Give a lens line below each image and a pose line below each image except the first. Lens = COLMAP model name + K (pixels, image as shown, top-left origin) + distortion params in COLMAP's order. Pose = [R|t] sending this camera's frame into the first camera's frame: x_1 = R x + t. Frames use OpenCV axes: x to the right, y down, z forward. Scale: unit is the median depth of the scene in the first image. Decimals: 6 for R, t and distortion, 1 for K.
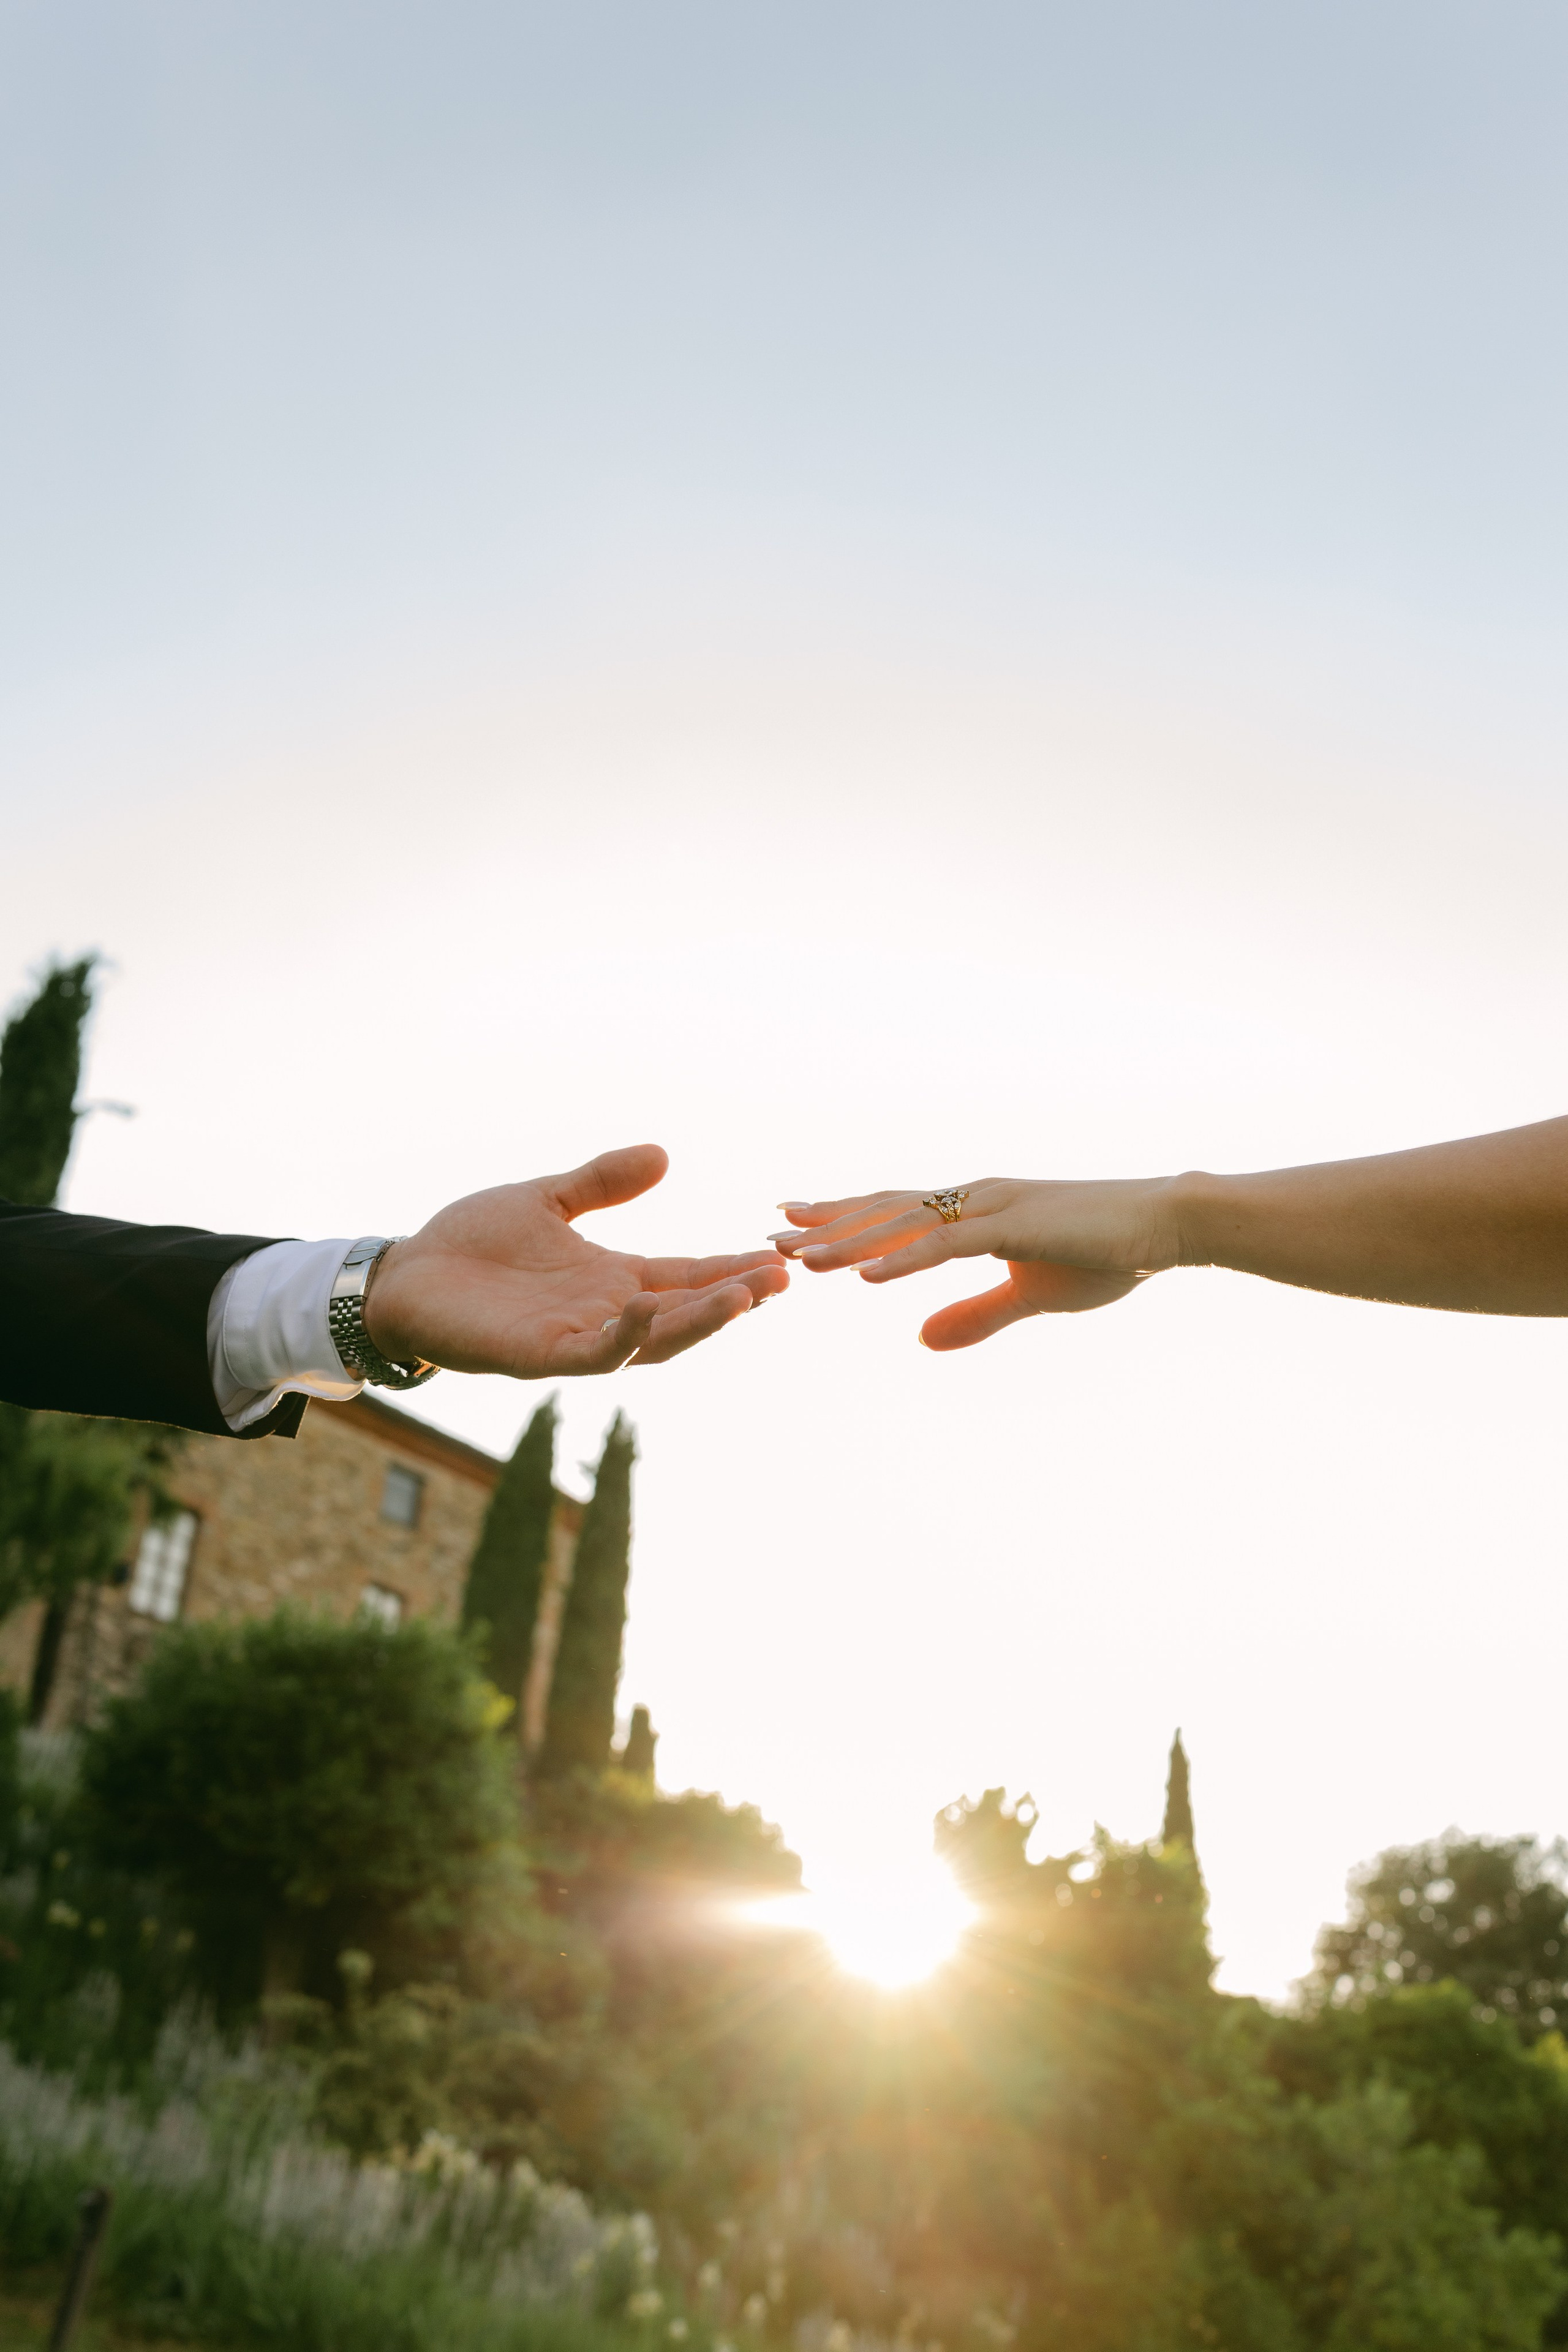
lens RADIAL K [[2217.0, 0, 775.7], [0, 2217.0, 1172.2], [0, 0, 1]] dist [0.006713, -0.019630]
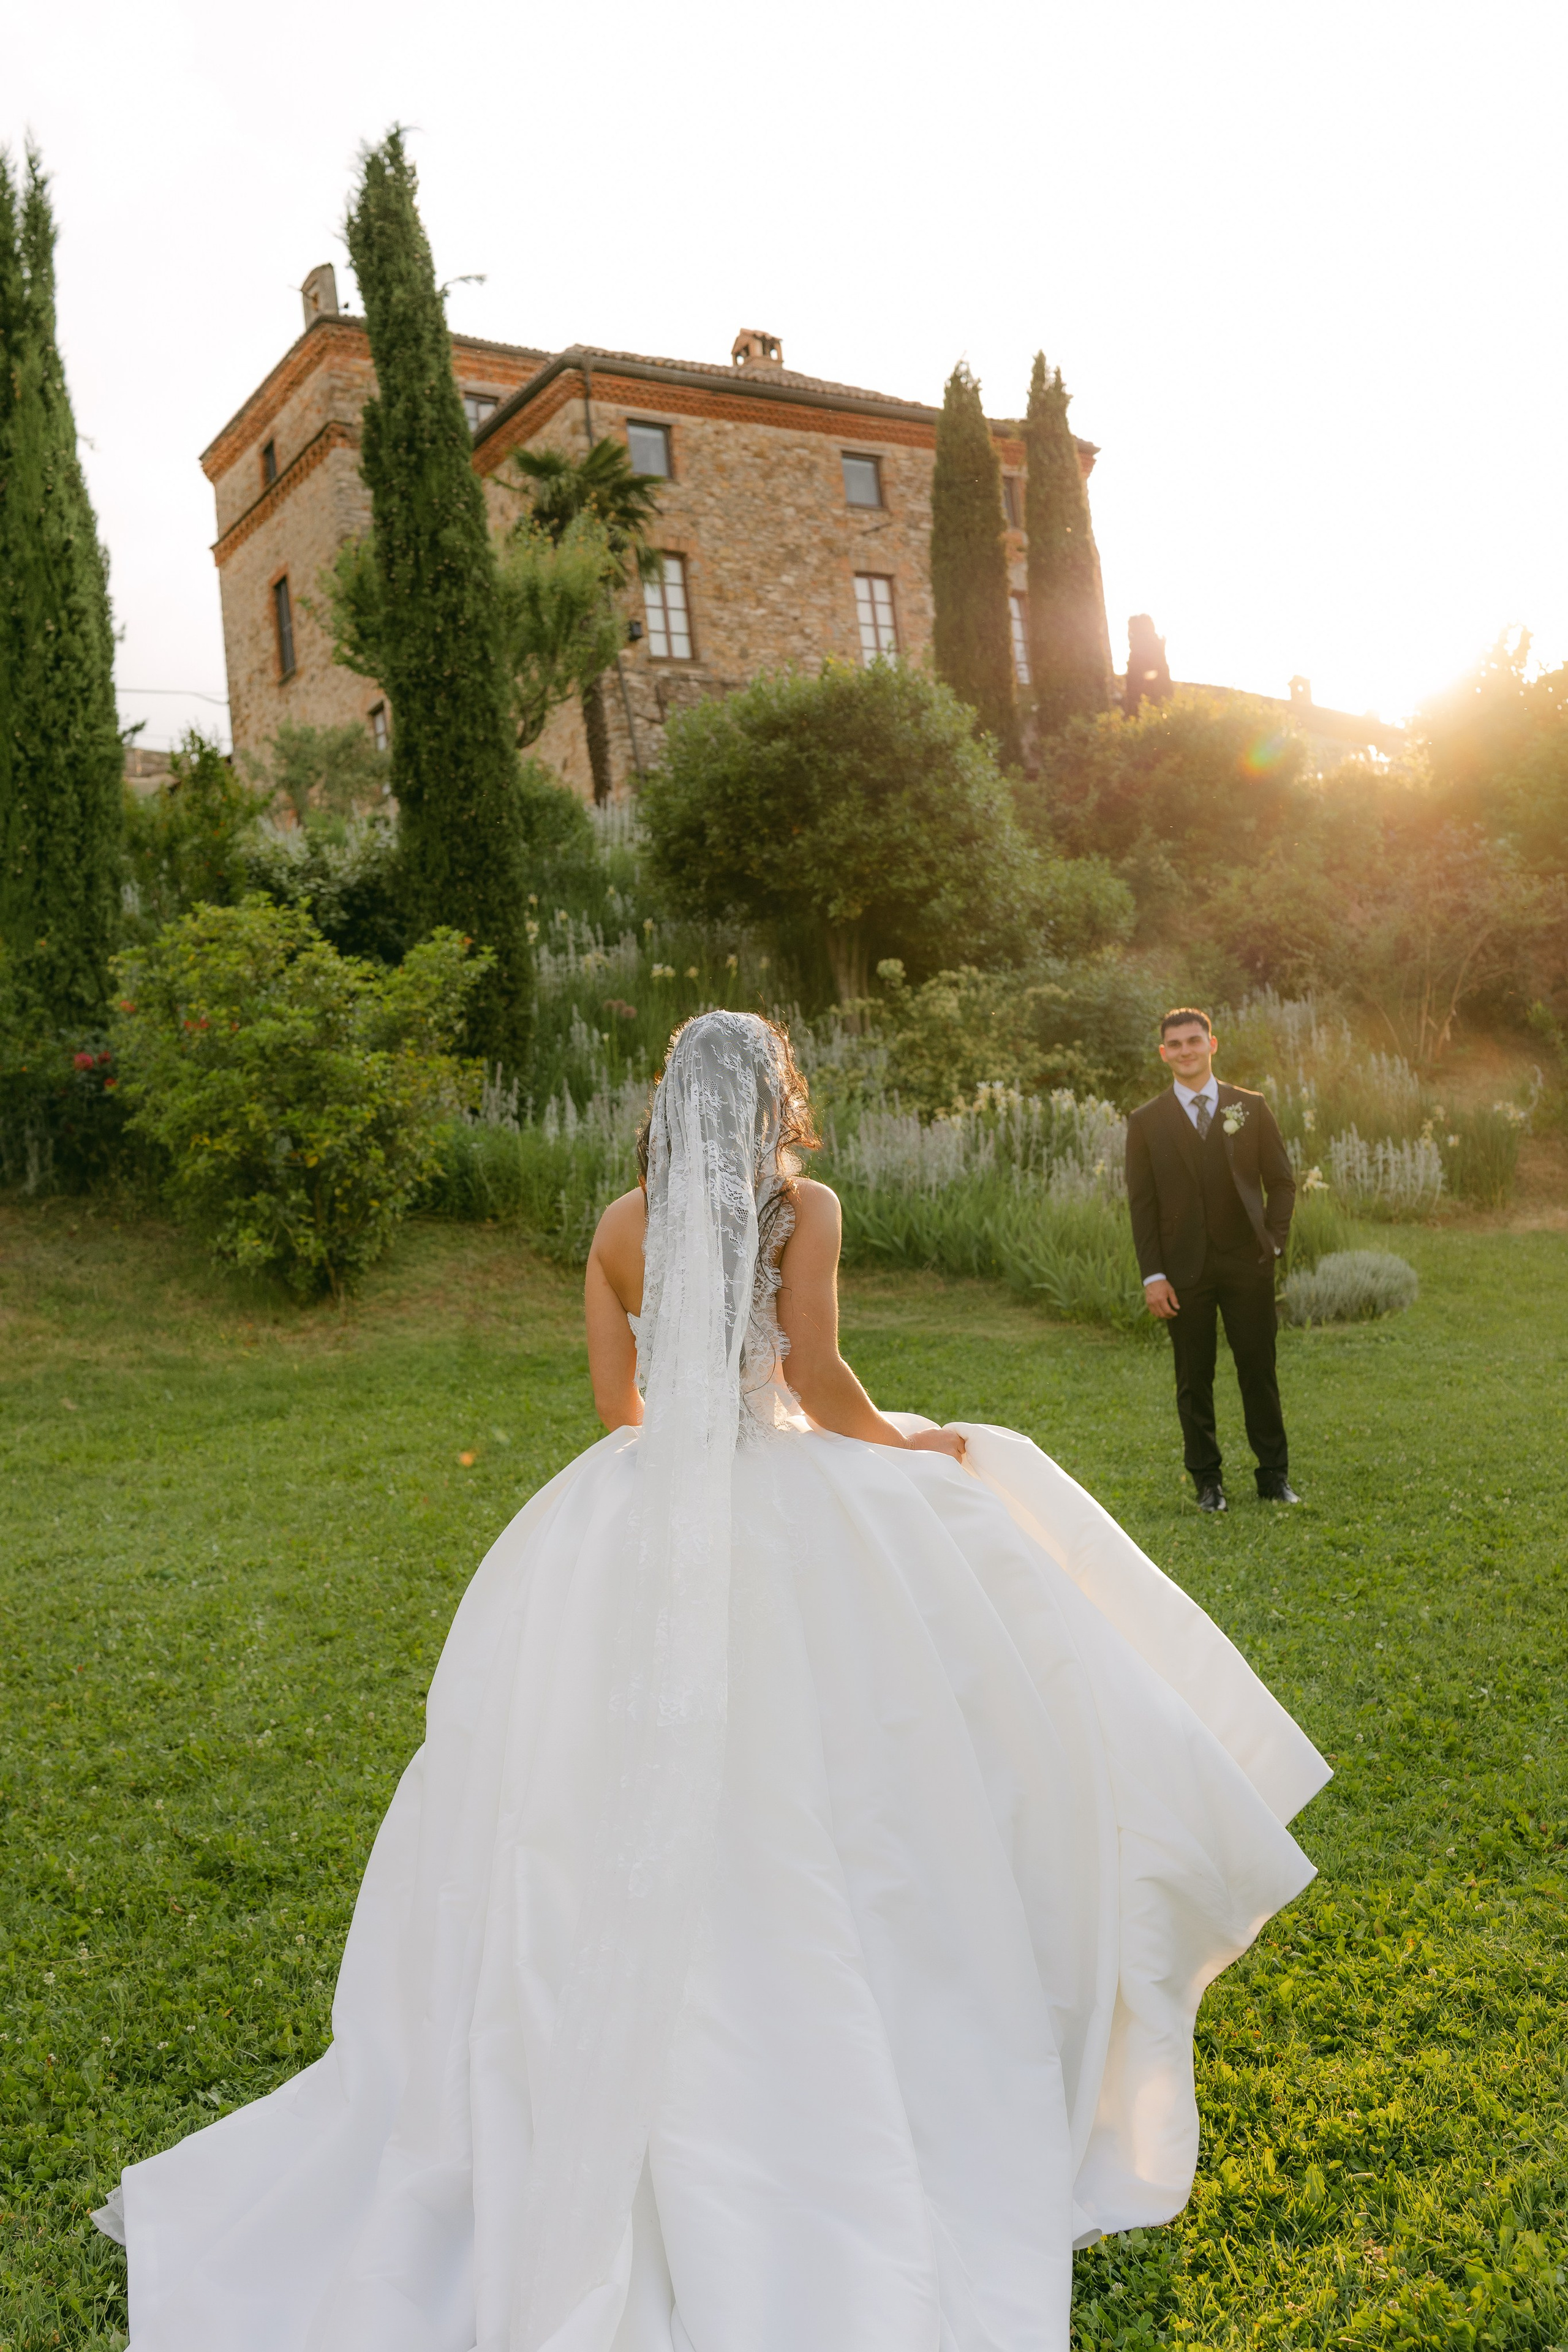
lens RADIAL K [[2206.5, 0, 783.5], [0, 2206.5, 1182.2], [0, 0, 1]] dist [0.007993, -0.012738]
pose [[0.941661, -0.179058, -0.284978, 0.055632], [0.293723, 0.850615, 0.436098, -0.063151], [0.164320, -0.494361, 0.853584, -0.072877]]
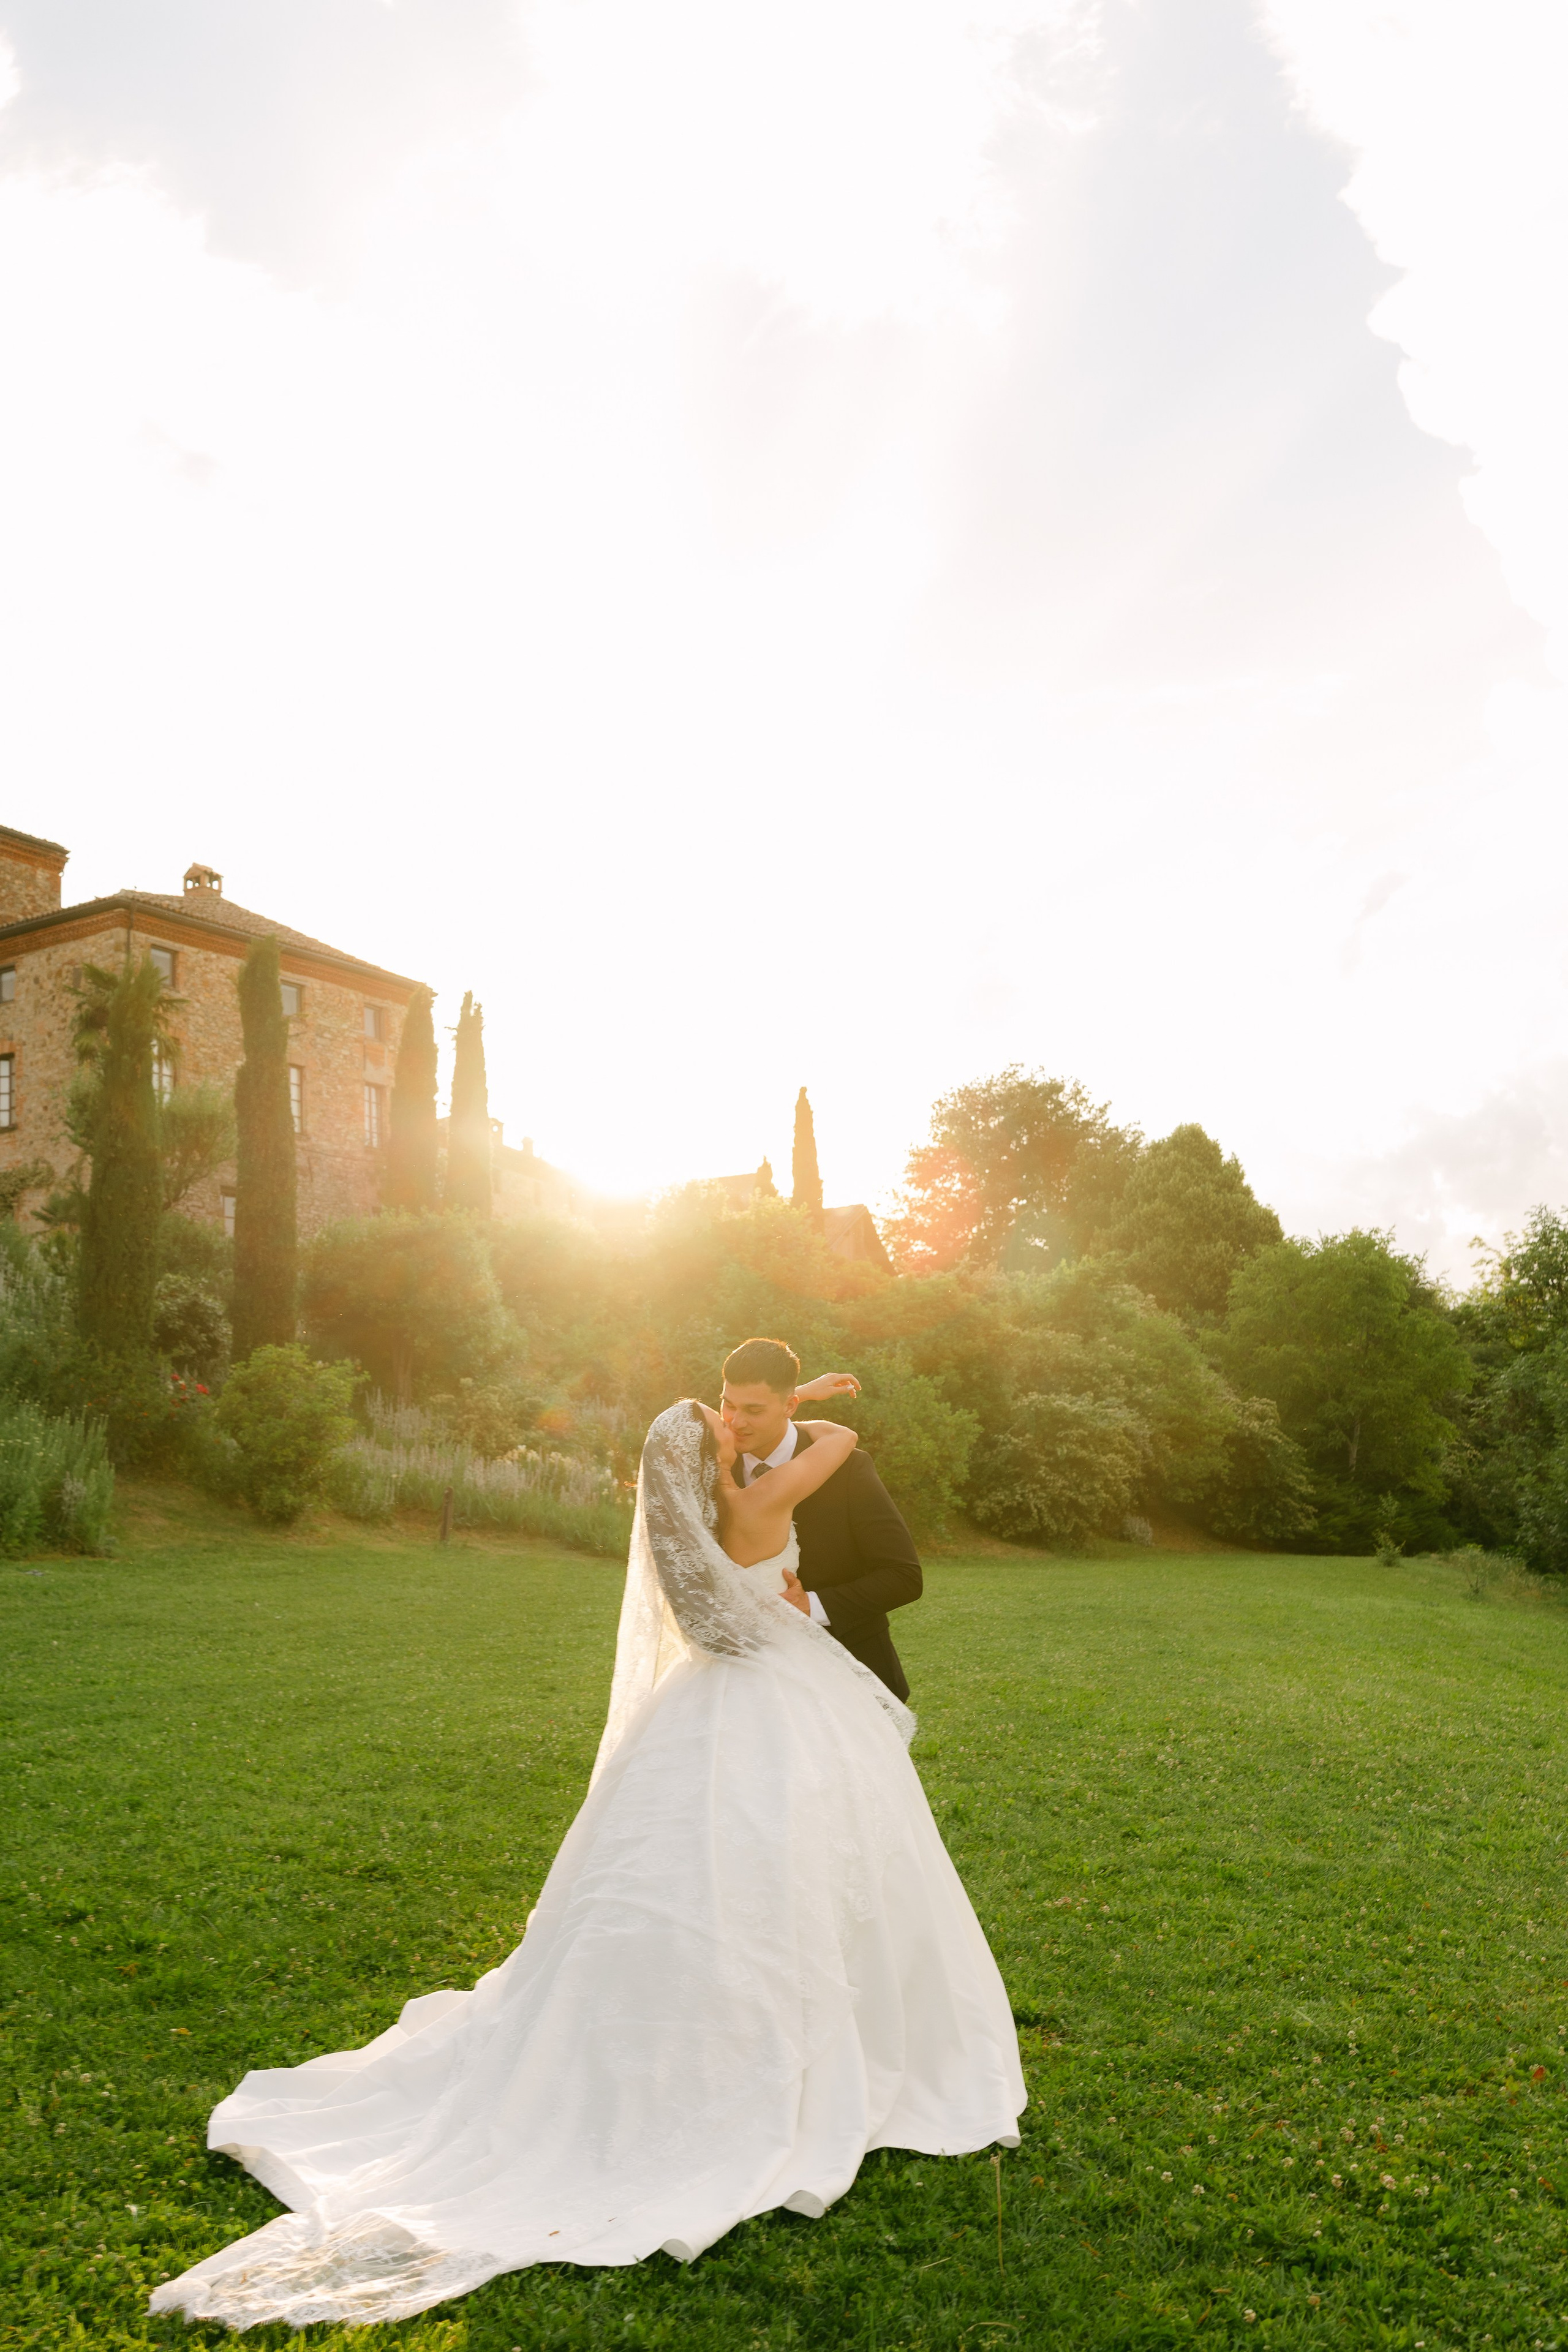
lens RADIAL K [[2209.1, 0, 783.7], [0, 2209.1, 1176.9], [0, 0, 1]] dist [0.006835, -0.026528]
pose [[0.985051, -0.079718, 0.152705, -0.145327], [0.017936, 0.929123, 0.369334, -0.533077], [-0.171325, -0.361074, 0.916664, -0.863375]]
